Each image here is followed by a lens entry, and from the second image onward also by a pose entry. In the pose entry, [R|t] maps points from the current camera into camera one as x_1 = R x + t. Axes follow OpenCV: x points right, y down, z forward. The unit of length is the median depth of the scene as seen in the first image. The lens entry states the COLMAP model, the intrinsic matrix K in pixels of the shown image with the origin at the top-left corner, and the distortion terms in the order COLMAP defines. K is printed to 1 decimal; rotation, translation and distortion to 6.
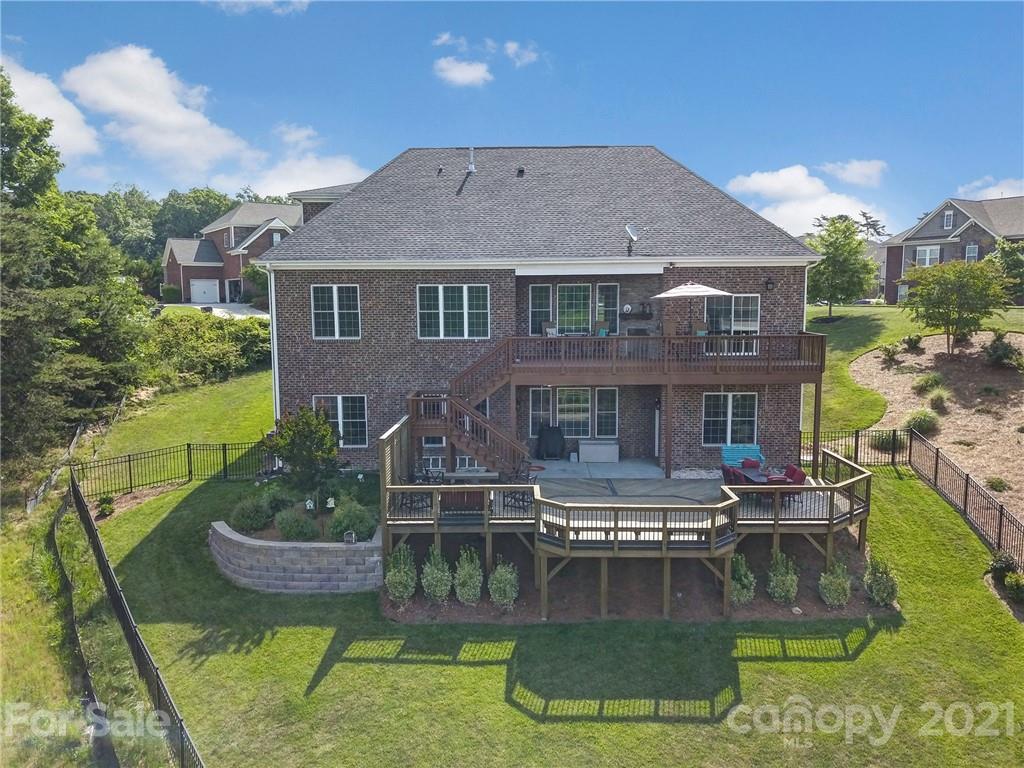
lens RADIAL K [[778.0, 0, 509.3], [0, 778.0, 388.9], [0, 0, 1]] dist [0.011414, -0.023772]
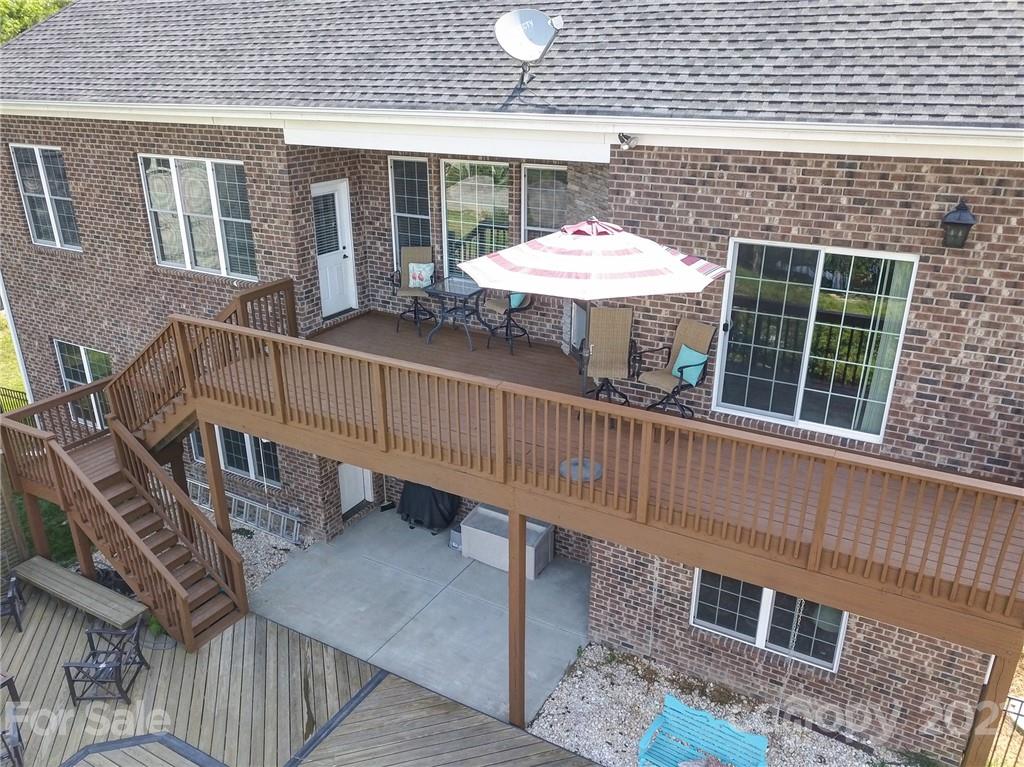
lens RADIAL K [[778.0, 0, 516.1], [0, 778.0, 382.4], [0, 0, 1]] dist [0.011414, -0.023772]
pose [[0.883102, 0.183020, -0.432012, 0.320232], [-0.058671, 0.956629, 0.285340, -0.149239], [0.465498, -0.226638, 0.855539, 0.662983]]
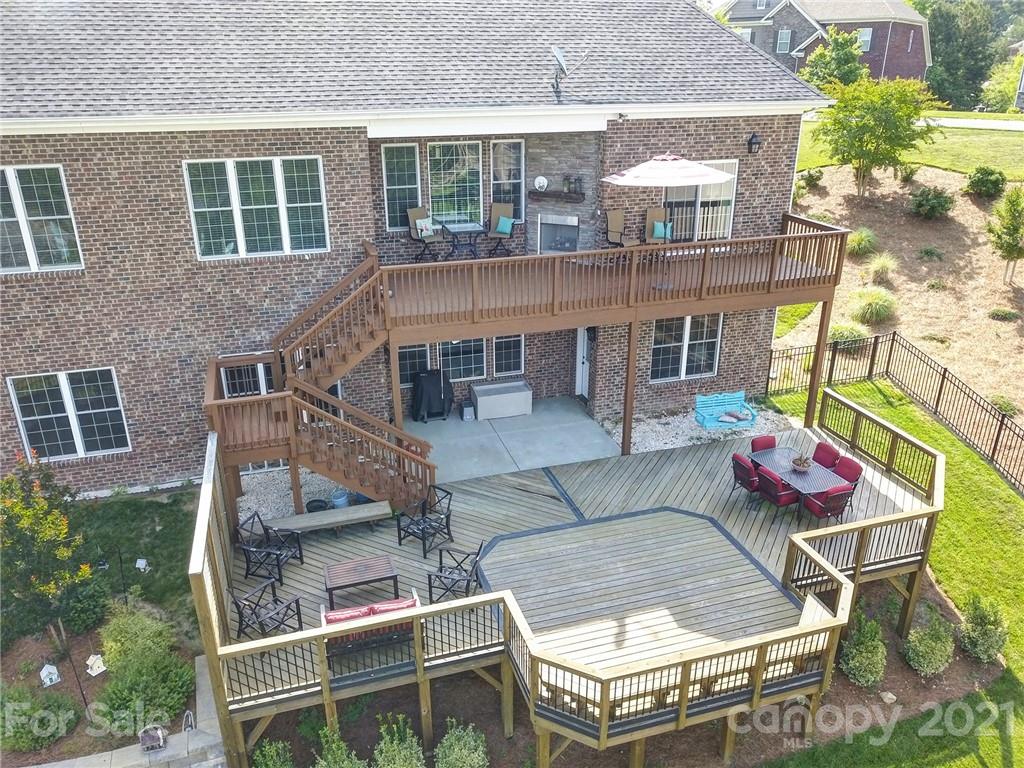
lens RADIAL K [[778.0, 0, 512.8], [0, 778.0, 388.8], [0, 0, 1]] dist [0.011414, -0.023772]
pose [[0.948699, -0.118623, 0.293086, -0.078772], [0.032543, 0.958666, 0.282668, -0.126961], [-0.314503, -0.258629, 0.913345, 0.397758]]
